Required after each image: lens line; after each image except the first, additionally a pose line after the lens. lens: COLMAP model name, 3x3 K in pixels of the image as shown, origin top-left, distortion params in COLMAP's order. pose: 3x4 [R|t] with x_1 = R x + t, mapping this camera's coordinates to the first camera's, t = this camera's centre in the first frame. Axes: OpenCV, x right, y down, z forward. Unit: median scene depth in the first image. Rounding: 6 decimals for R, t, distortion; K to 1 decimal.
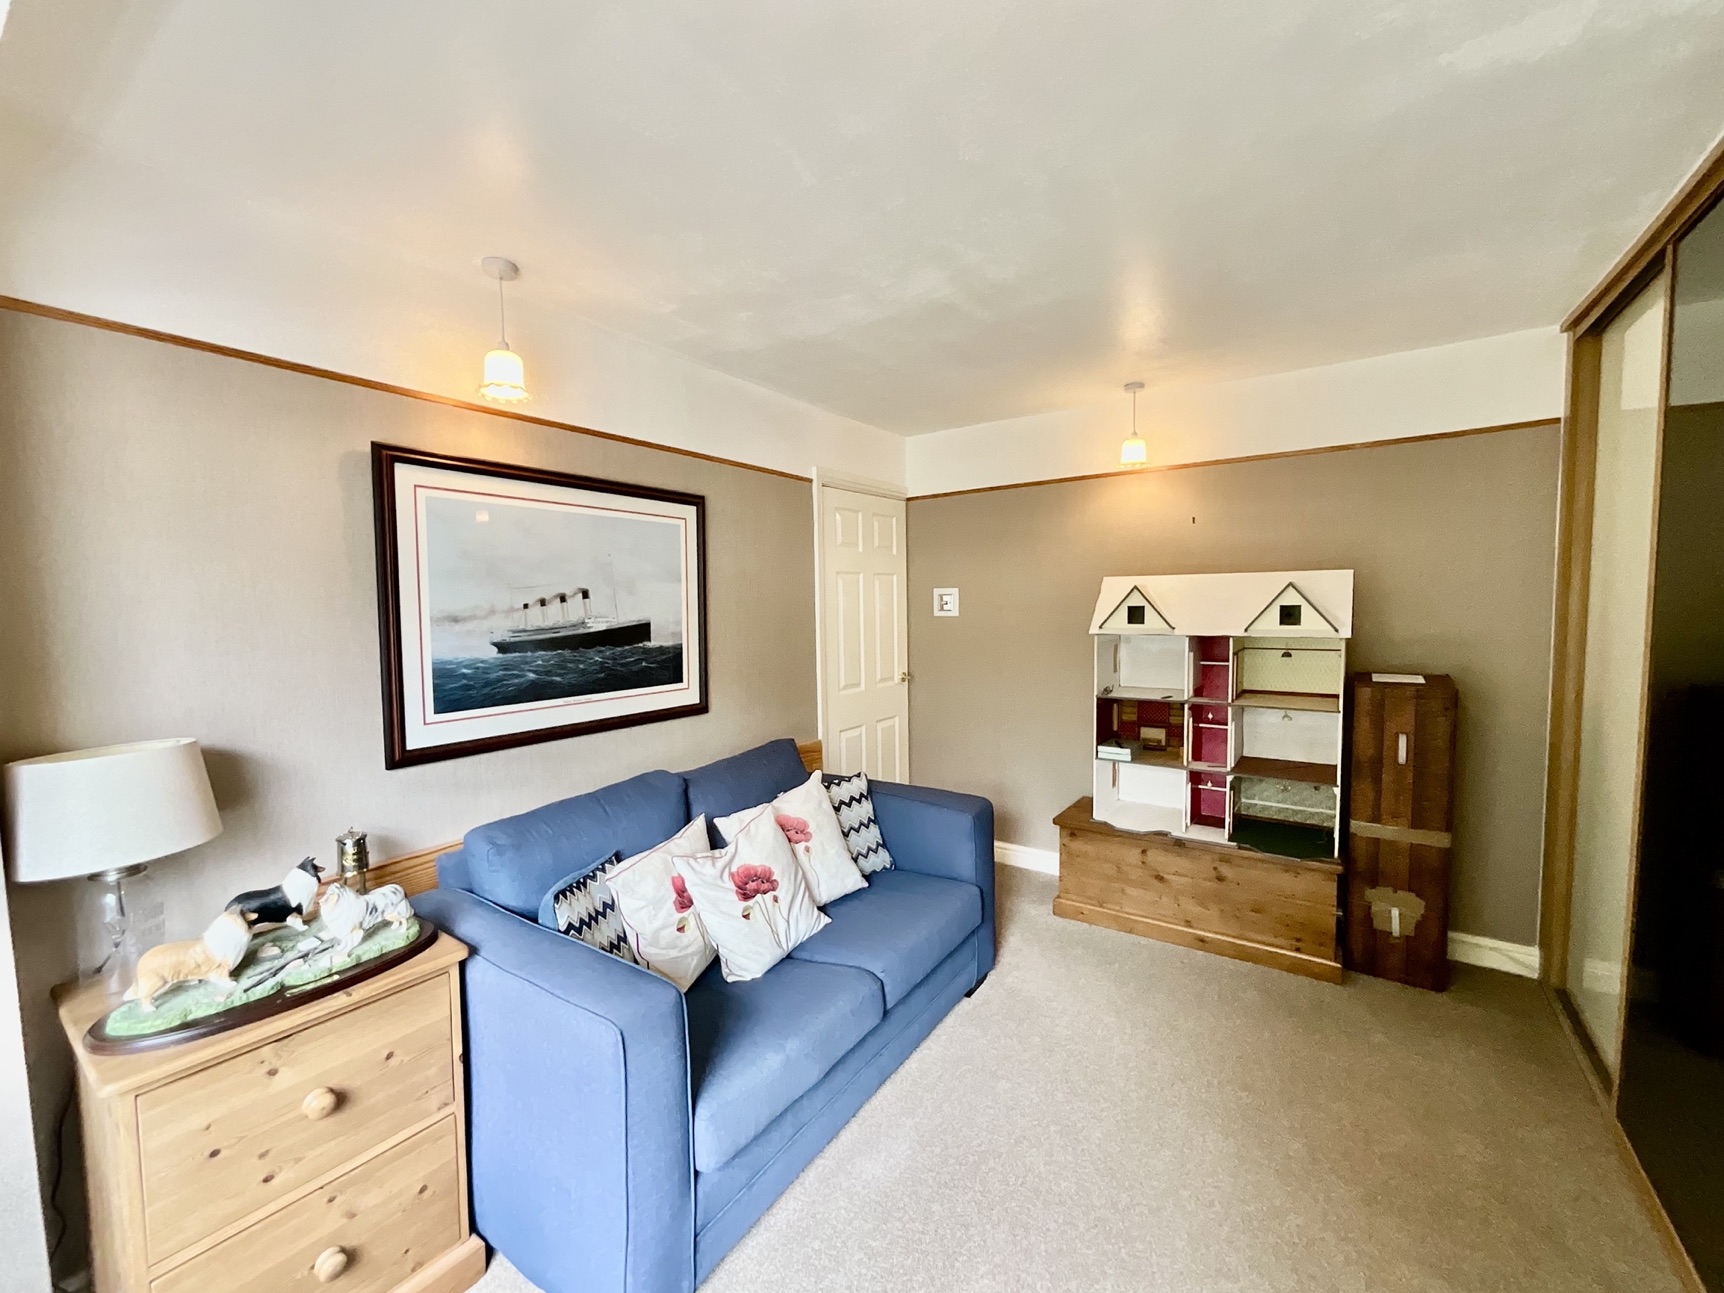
lens RADIAL K [[701.8, 0, 896.7], [0, 701.8, 640.2], [0, 0, 1]] dist [0.003034, -0.000209]
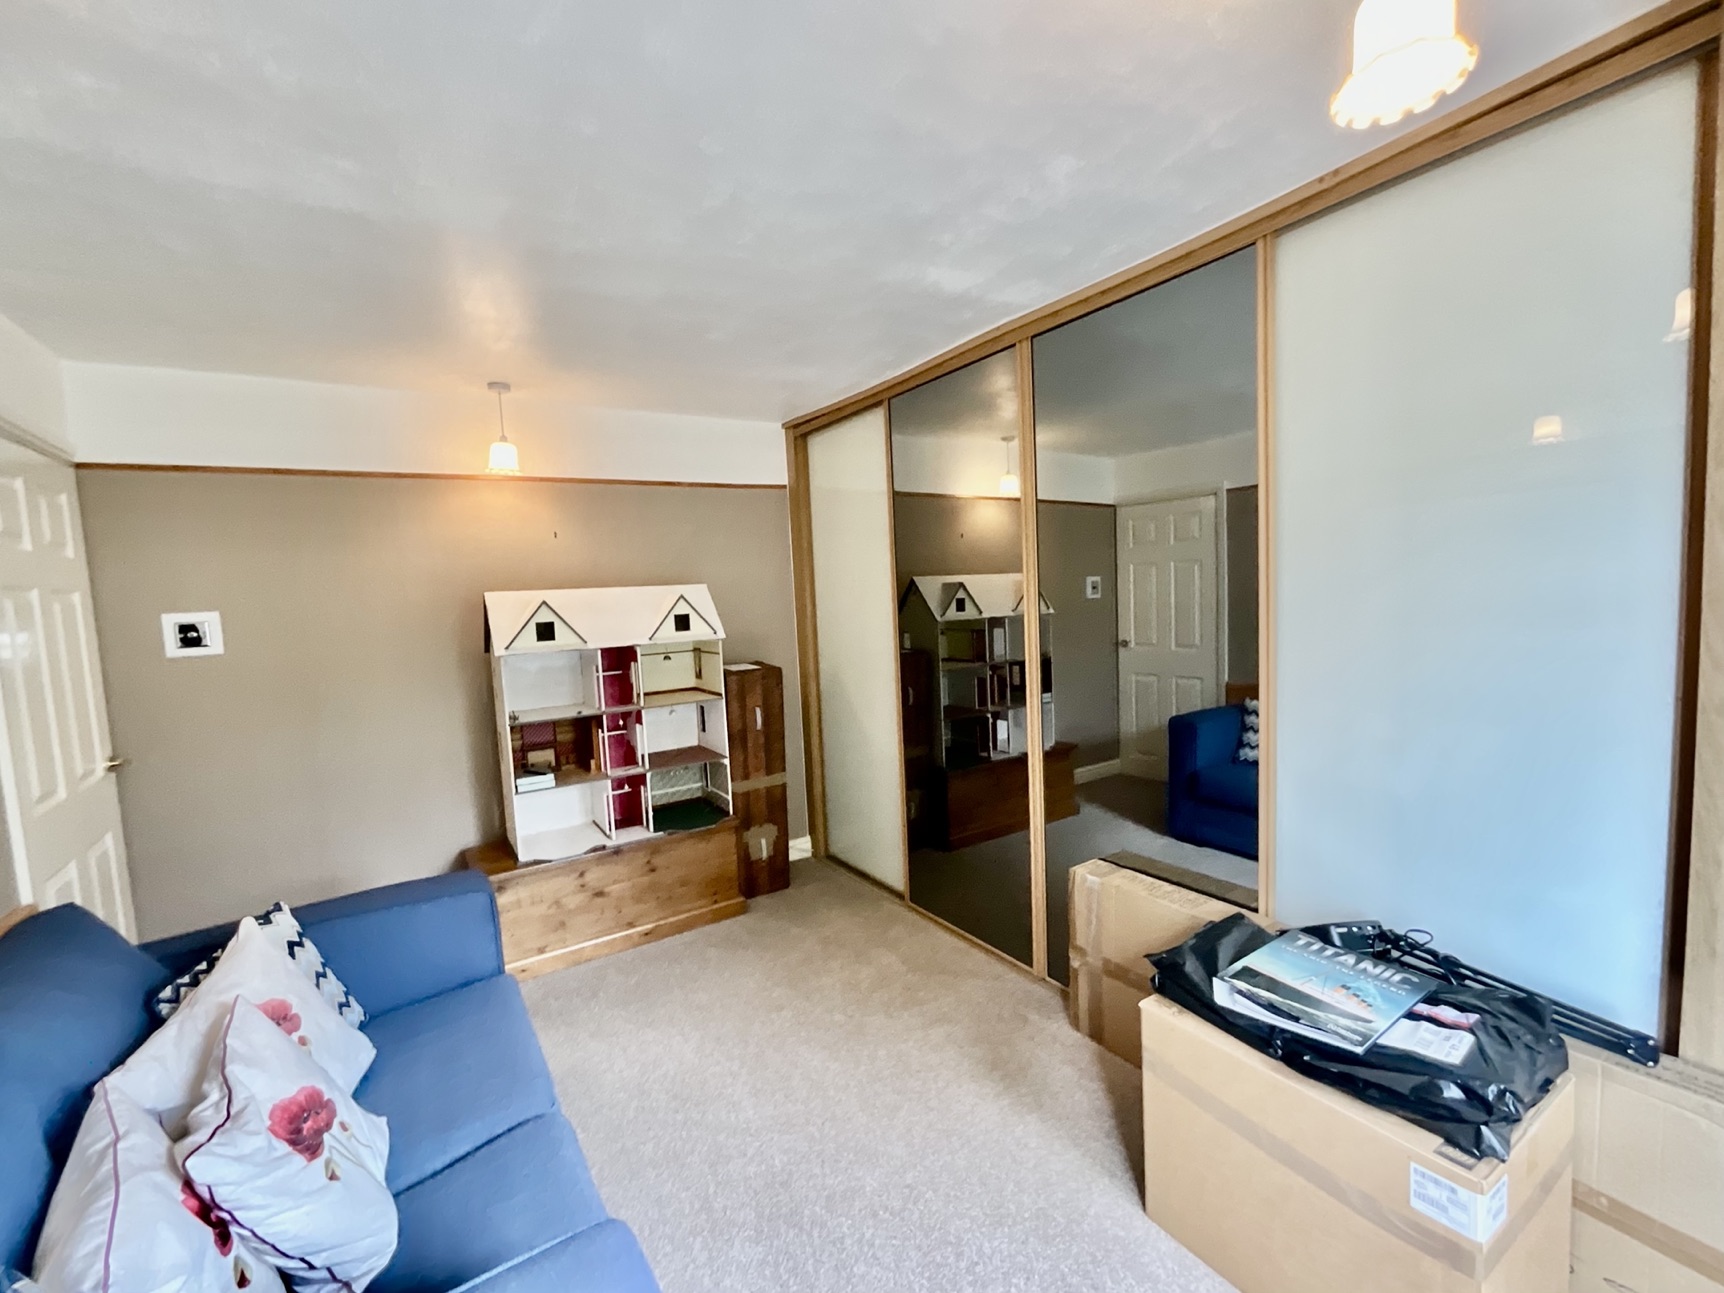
lens RADIAL K [[701.8, 0, 867.1], [0, 701.8, 639.1], [0, 0, 1]] dist [0.003034, -0.000209]
pose [[0.404448, -0.064665, 0.912272, -0.385836], [0.097677, 0.994846, 0.027214, -0.010193], [-0.909330, 0.078101, 0.408680, 0.244810]]
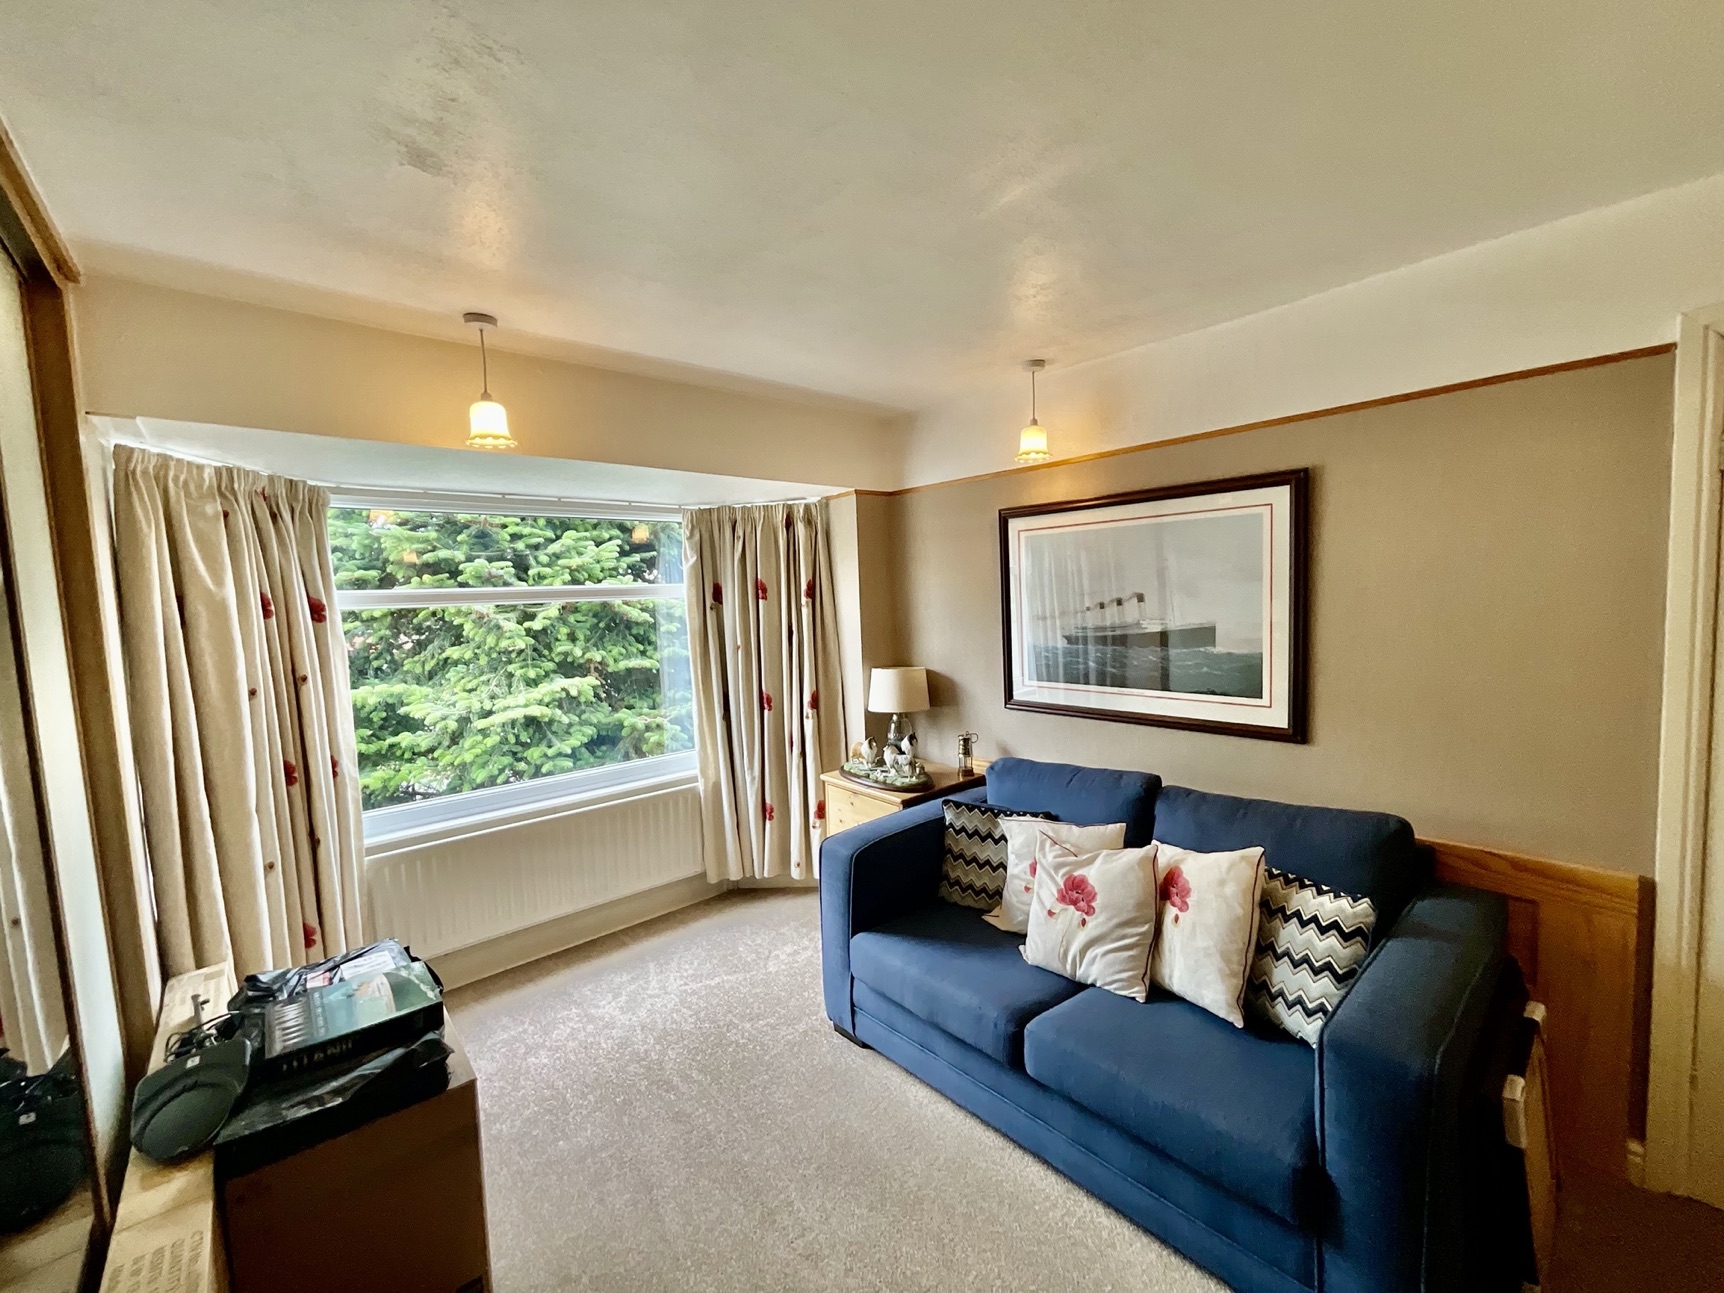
lens RADIAL K [[701.8, 0, 864.6], [0, 701.8, 653.4], [0, 0, 1]] dist [0.003034, -0.000209]
pose [[-0.269004, 0.087189, -0.959184, 0.601877], [-0.025737, 0.994888, 0.097653, -0.061408], [0.962795, 0.050956, -0.265385, 0.718290]]
